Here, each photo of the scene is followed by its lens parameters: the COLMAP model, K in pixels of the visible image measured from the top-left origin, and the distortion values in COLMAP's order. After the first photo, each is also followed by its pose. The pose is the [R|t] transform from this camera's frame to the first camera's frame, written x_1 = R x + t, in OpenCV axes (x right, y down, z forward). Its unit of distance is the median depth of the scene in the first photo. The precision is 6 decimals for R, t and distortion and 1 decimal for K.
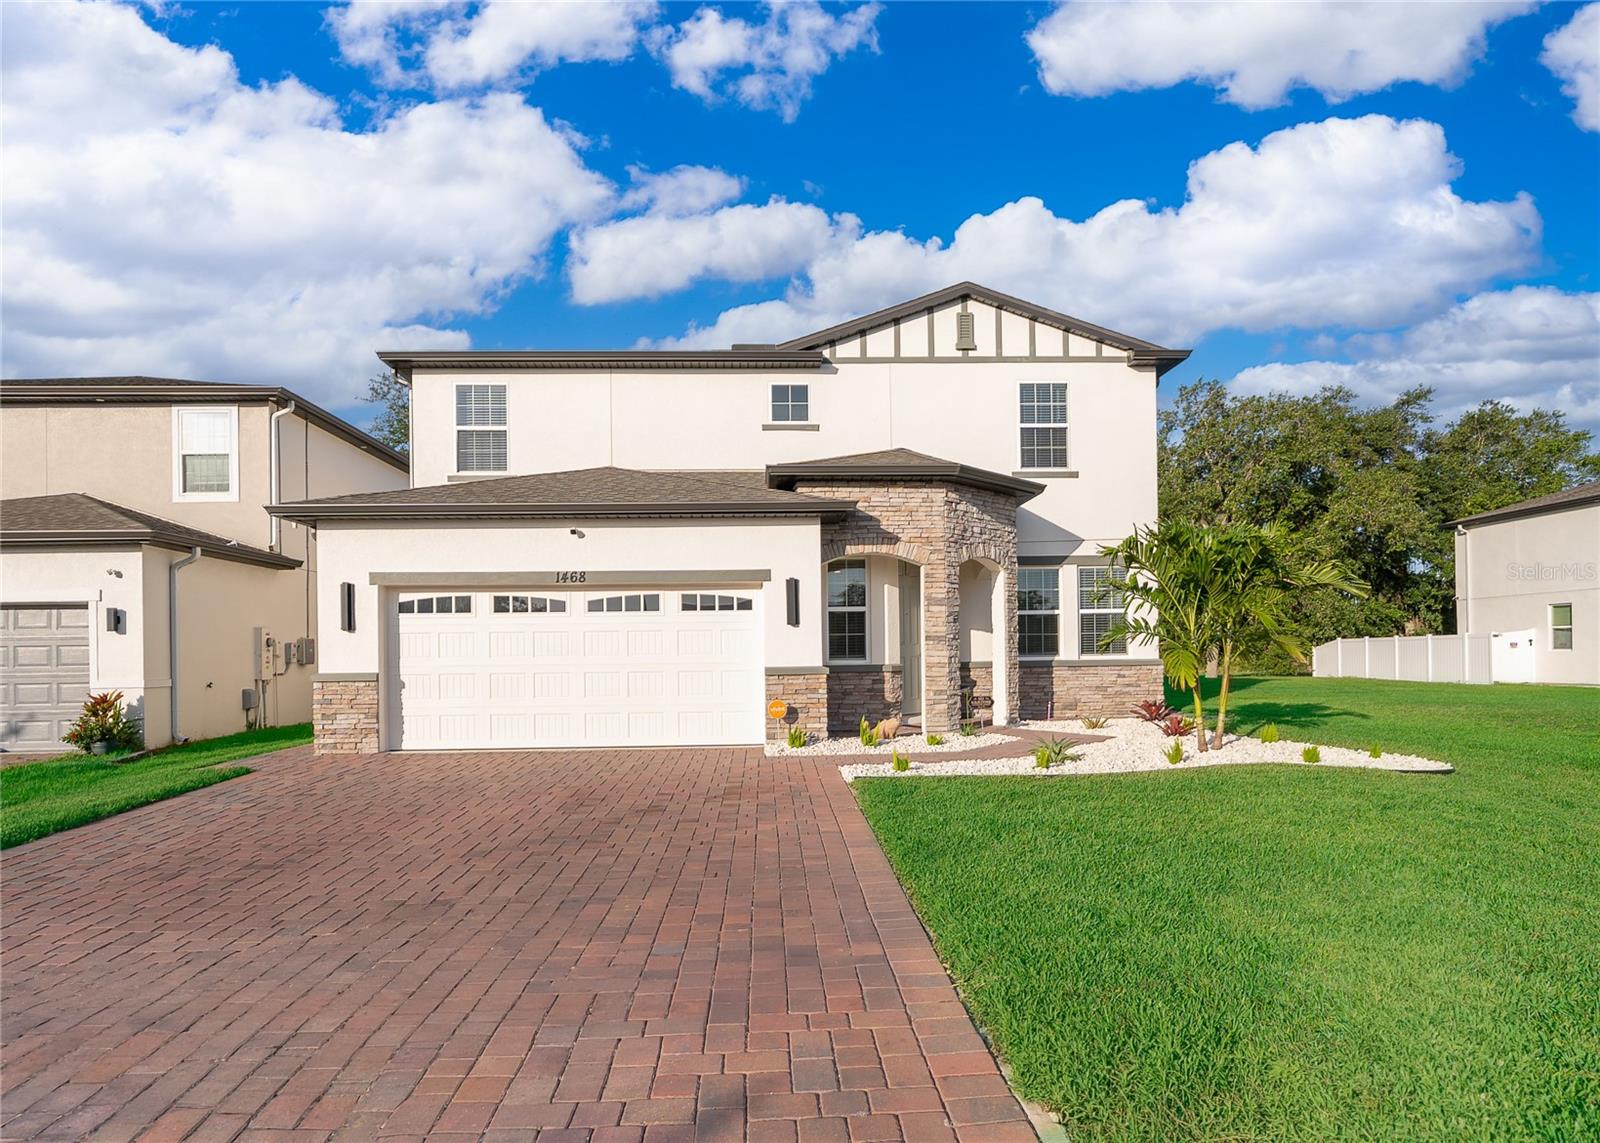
lens RADIAL K [[839.8, 0, 796.7], [0, 839.8, 633.3], [0, 0, 1]] dist [0.013511, -0.026173]
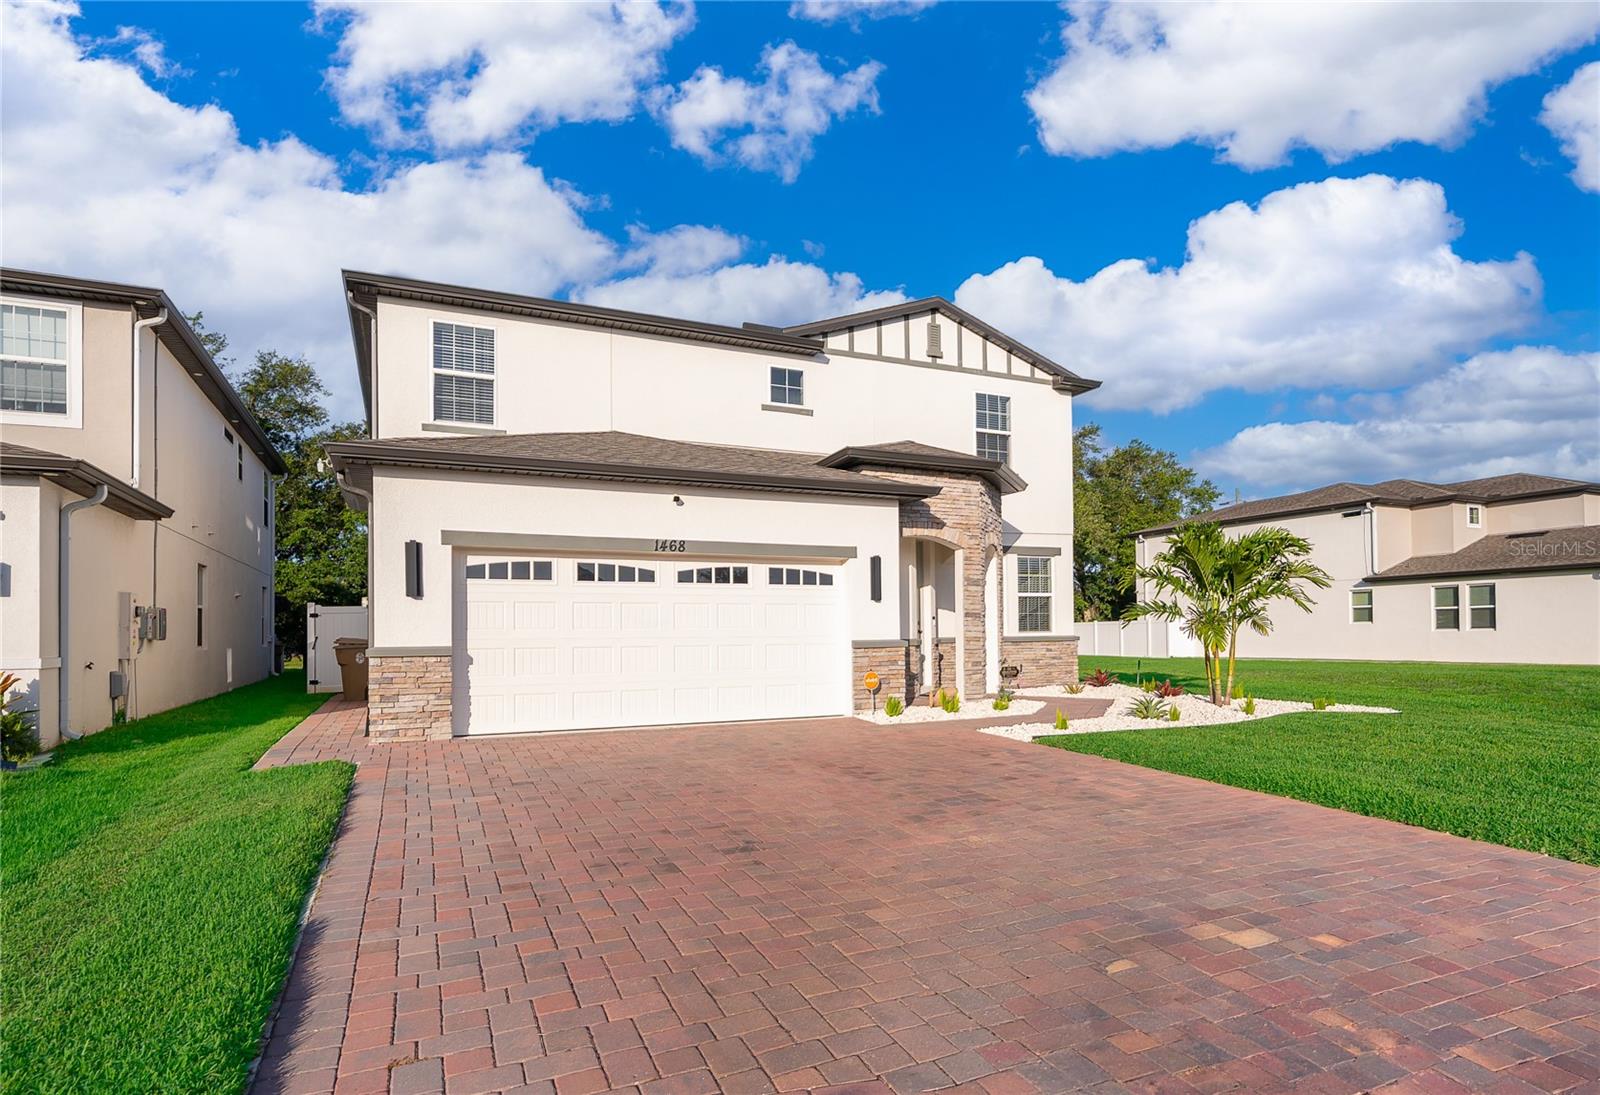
lens RADIAL K [[823.5, 0, 799.7], [0, 823.5, 607.9], [0, 0, 1]] dist [0.000601, -0.000304]
pose [[0.927173, 0.015774, 0.374302, -0.432234], [-0.011706, 0.999845, -0.013140, 0.012775], [-0.374451, 0.007802, 0.927214, 0.070913]]
